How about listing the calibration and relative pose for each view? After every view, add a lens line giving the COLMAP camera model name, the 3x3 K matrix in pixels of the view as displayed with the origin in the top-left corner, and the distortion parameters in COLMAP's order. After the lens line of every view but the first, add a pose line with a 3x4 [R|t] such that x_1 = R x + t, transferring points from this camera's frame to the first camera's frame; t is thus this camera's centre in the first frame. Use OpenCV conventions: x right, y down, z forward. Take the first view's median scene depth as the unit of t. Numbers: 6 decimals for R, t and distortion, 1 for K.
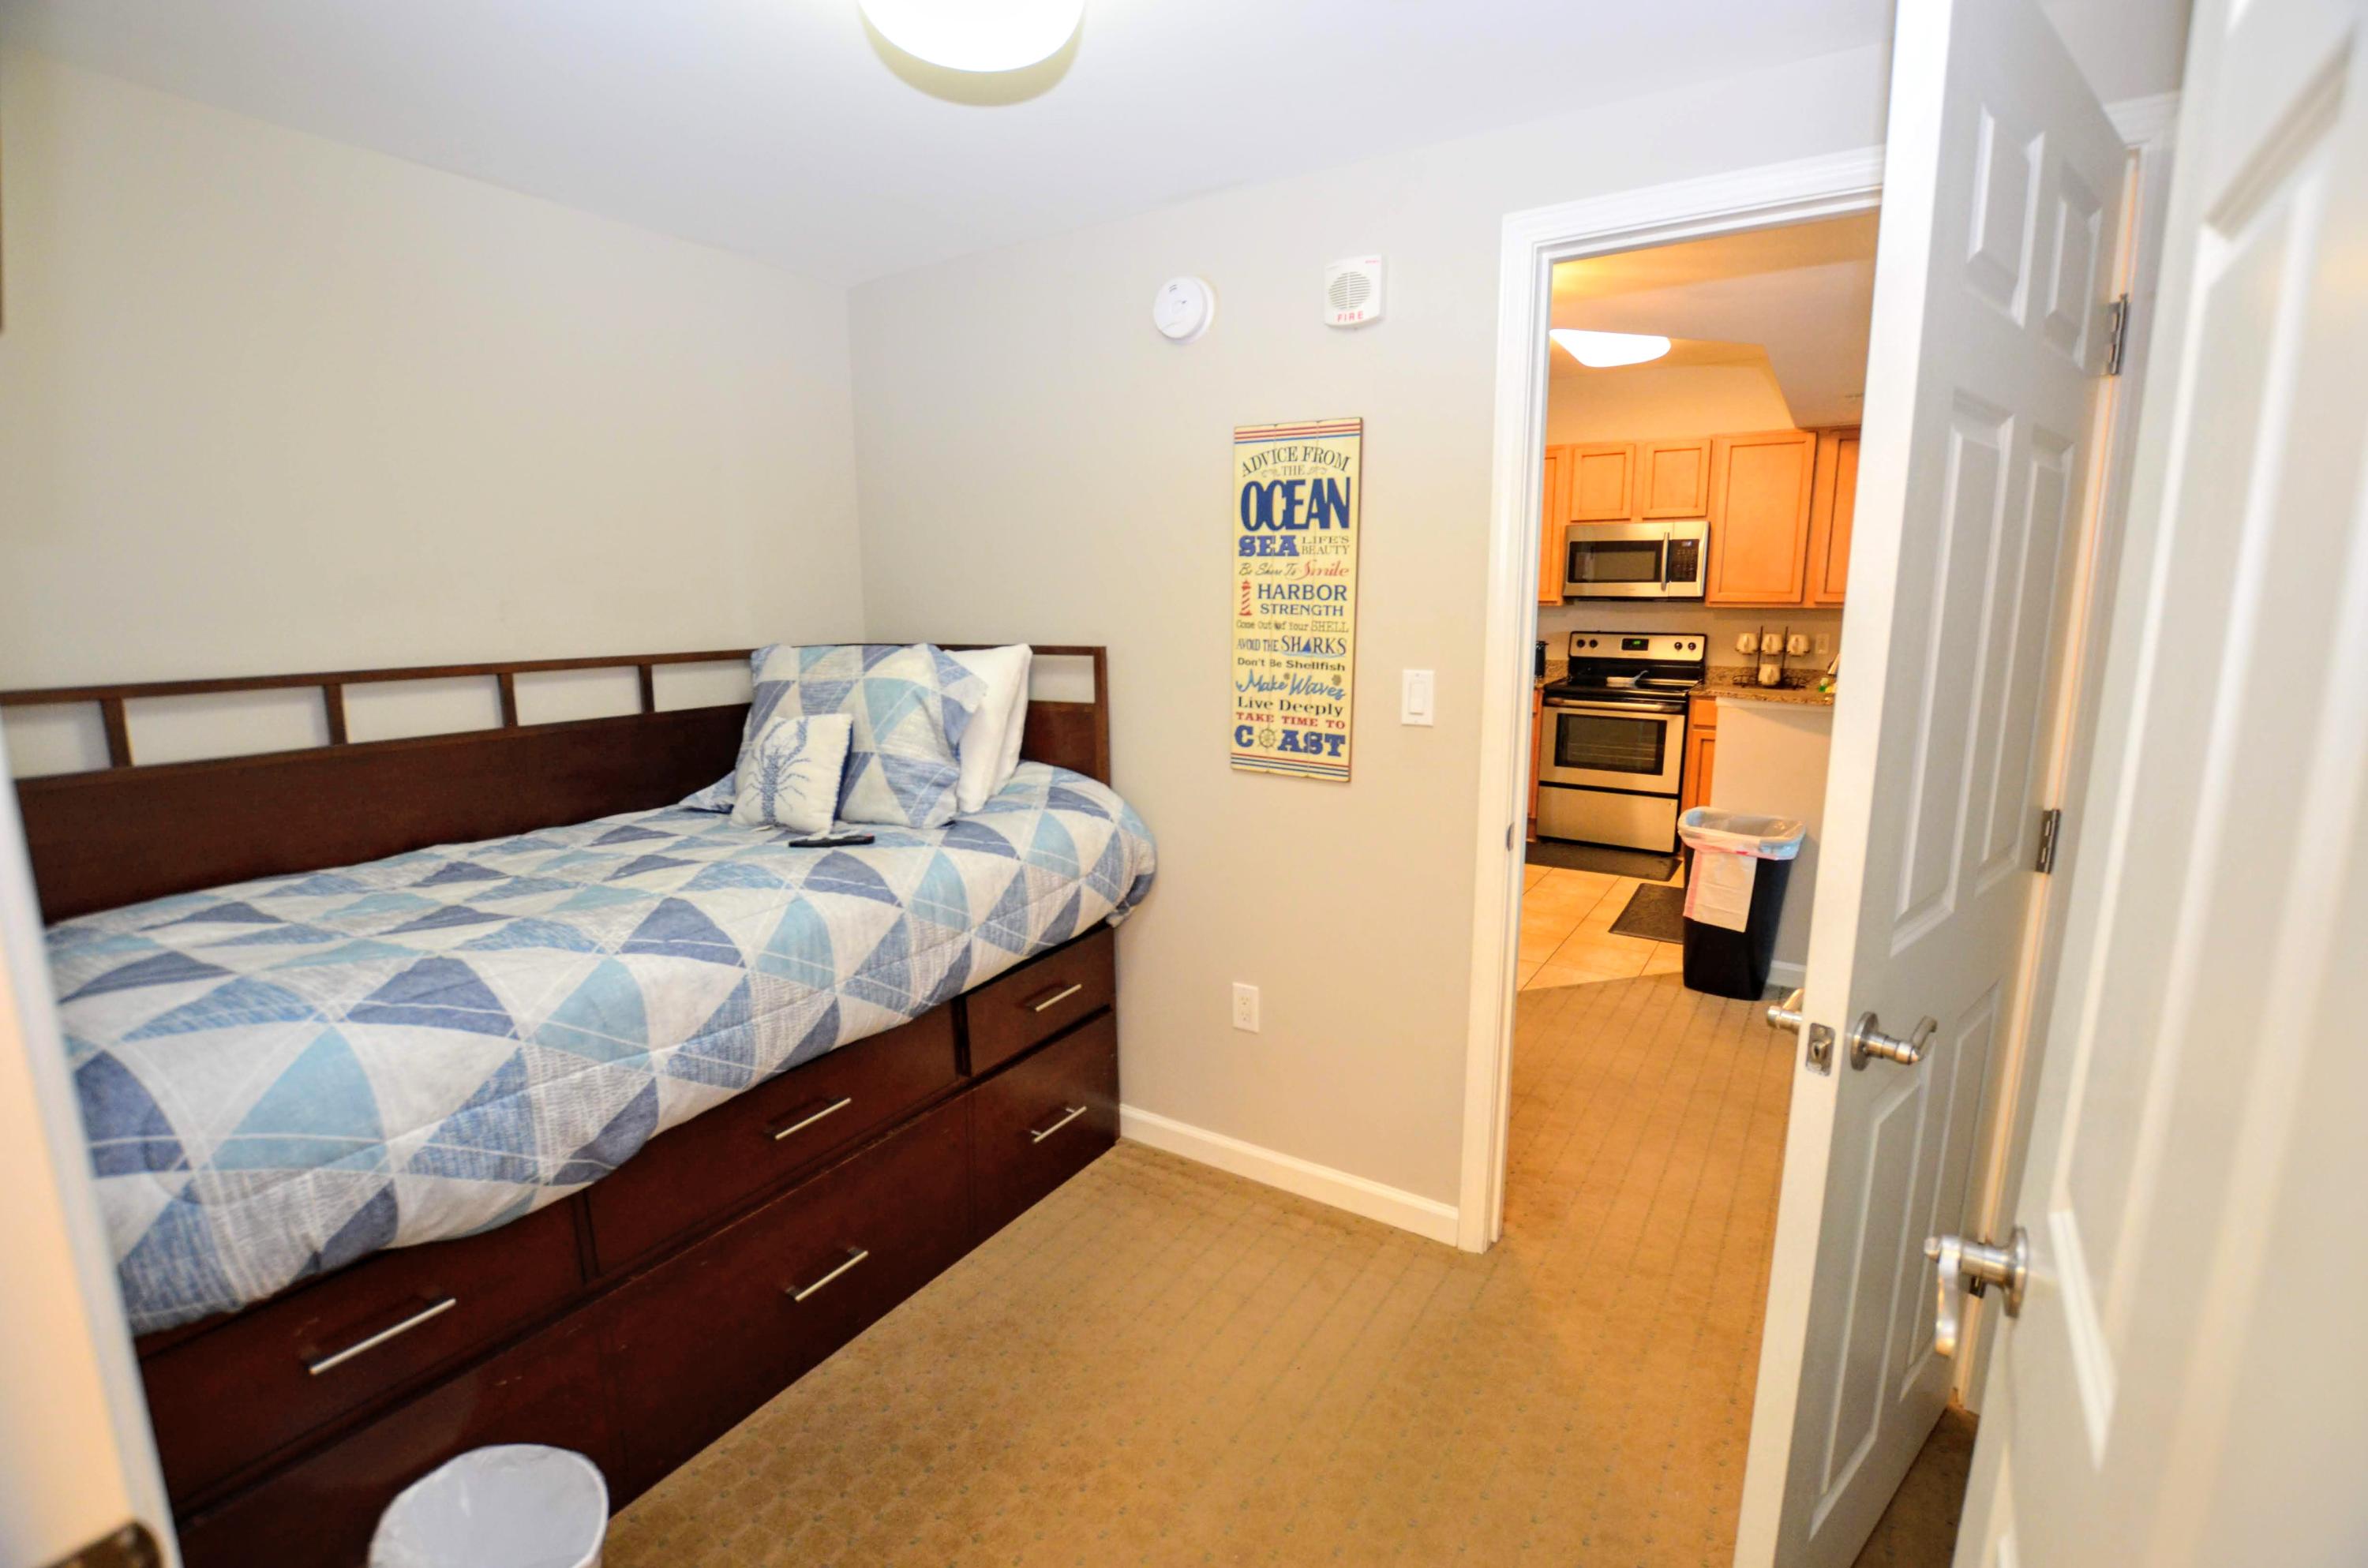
lens RADIAL K [[1041.4, 0, 1199.1], [0, 1041.4, 779.7], [0, 0, 1]] dist [-0.034219, 0.005220]
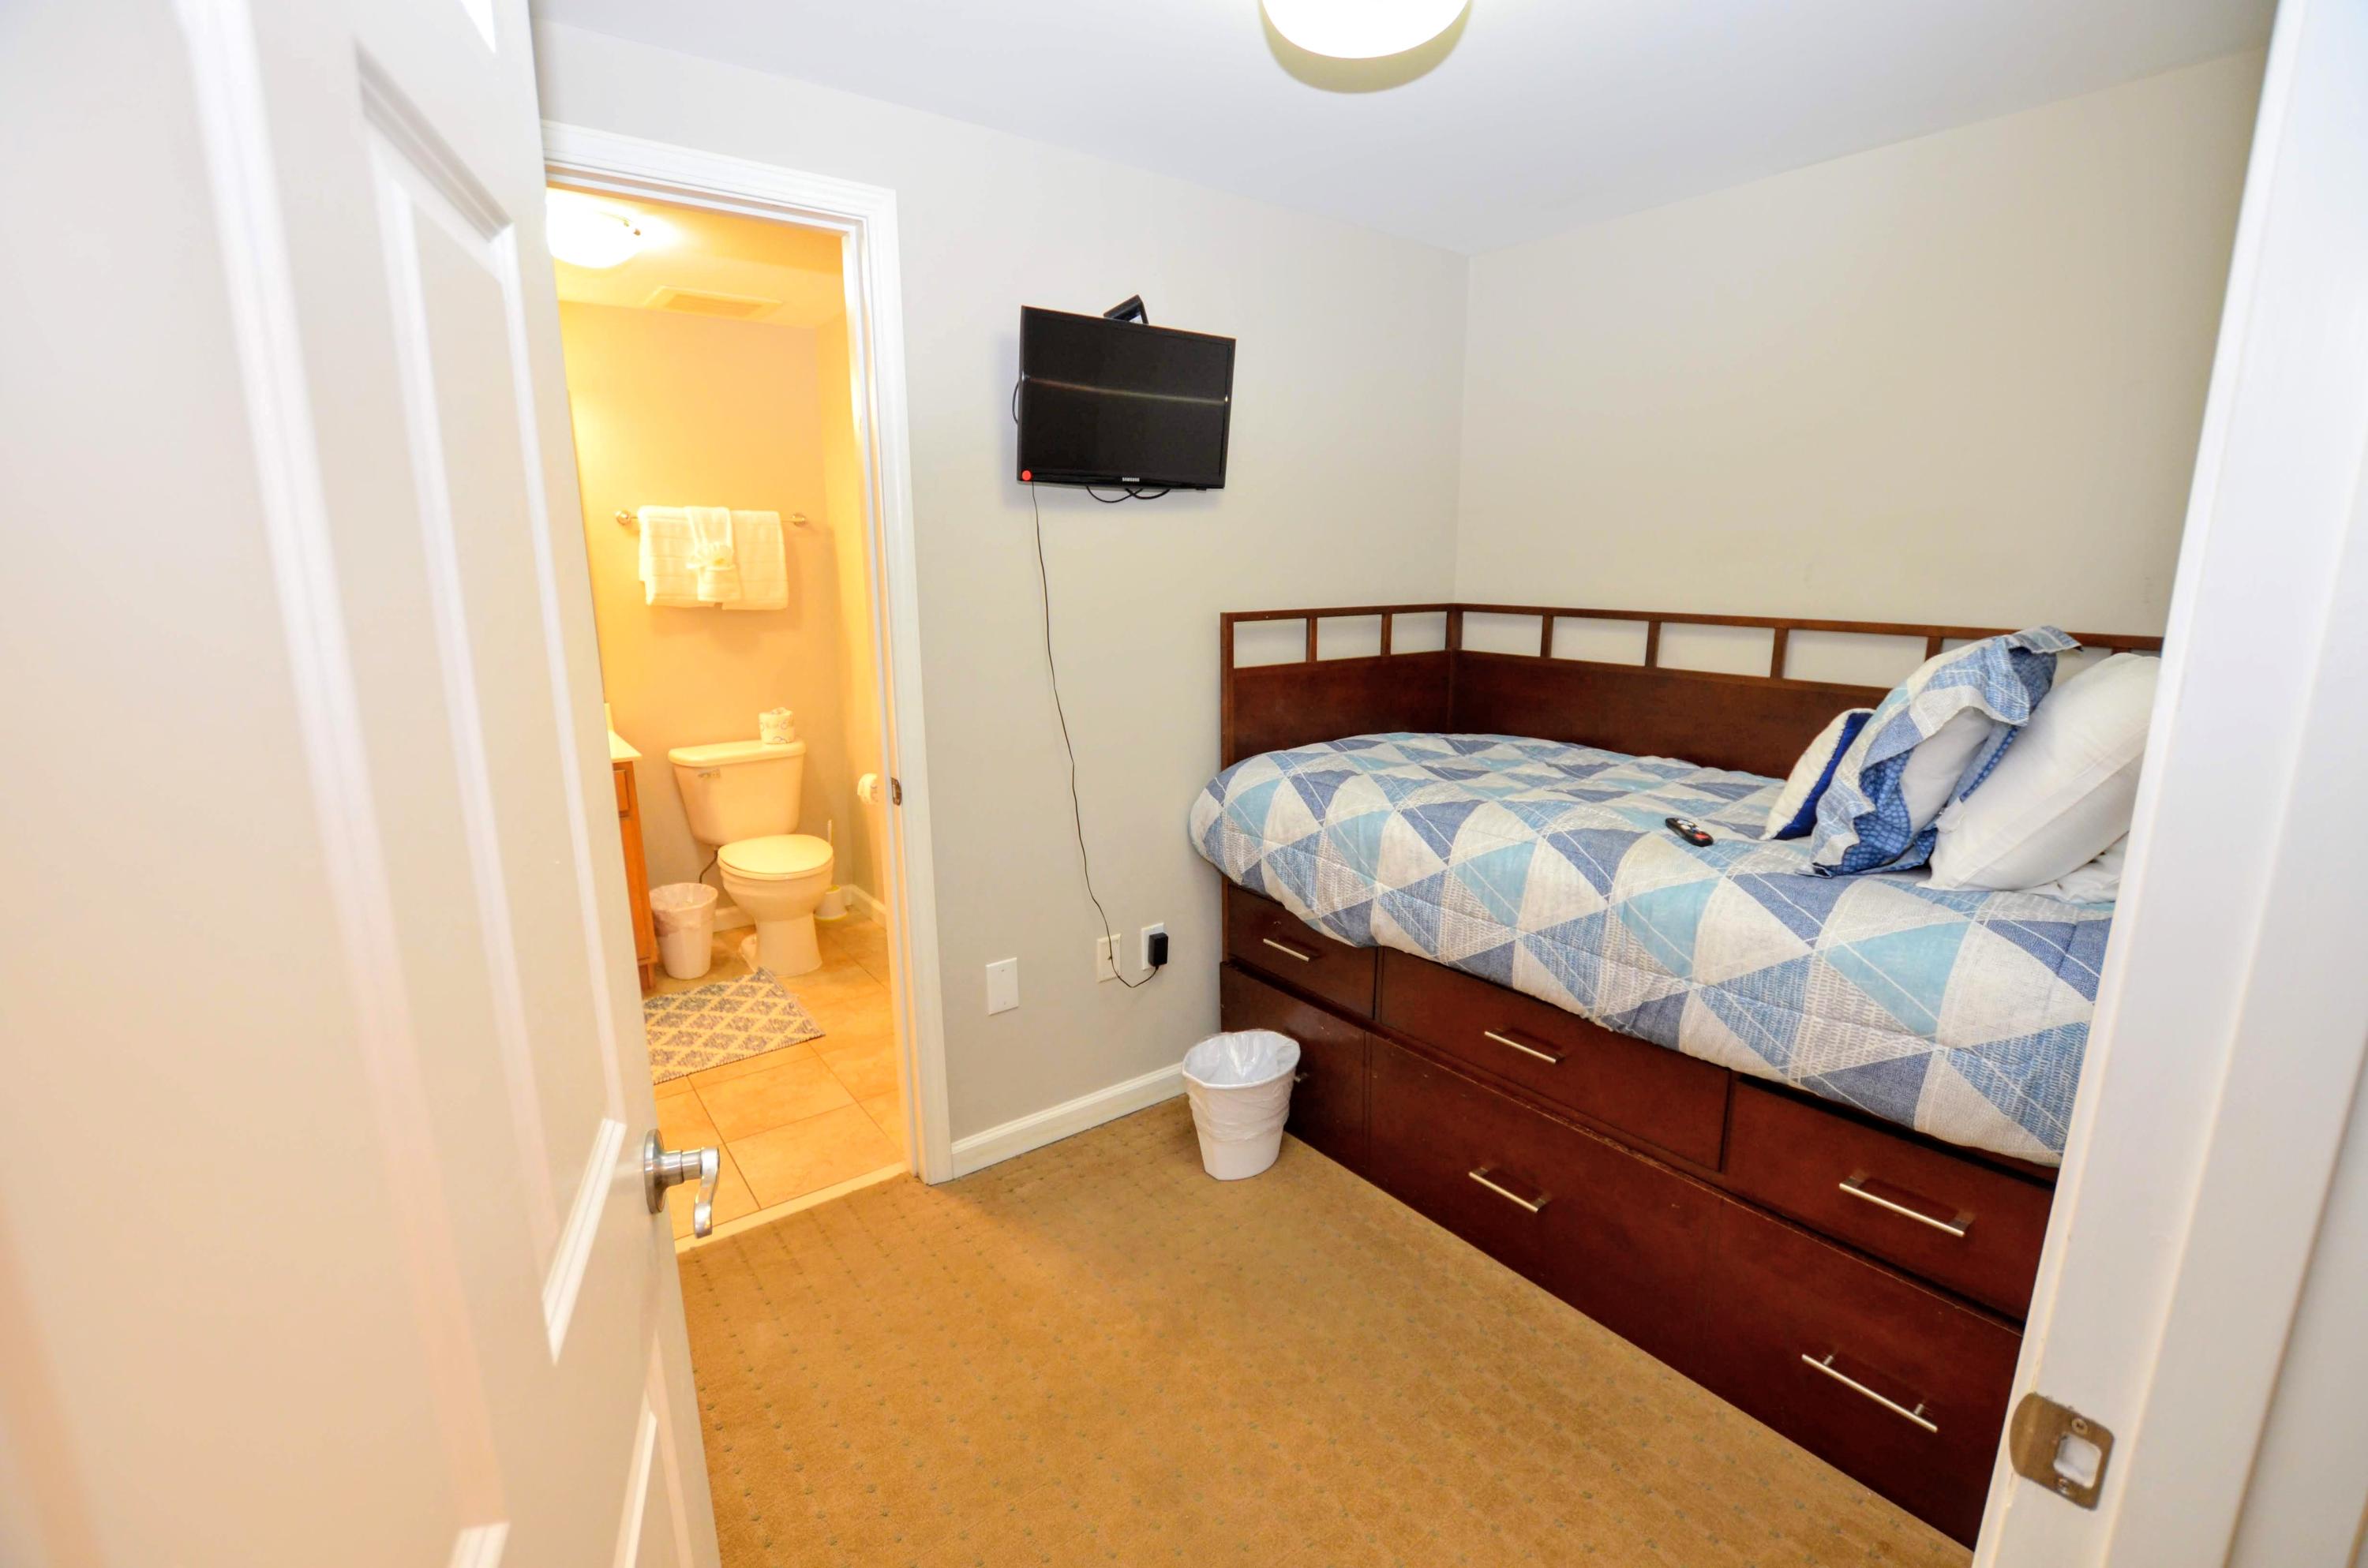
lens RADIAL K [[1041.4, 0, 1199.1], [0, 1041.4, 779.7], [0, 0, 1]] dist [-0.034219, 0.005220]
pose [[-0.350769, 0.201098, -0.914615, 0.711852], [-0.157833, 0.950004, 0.269410, -0.184035], [0.923065, 0.238857, -0.301492, 0.998379]]
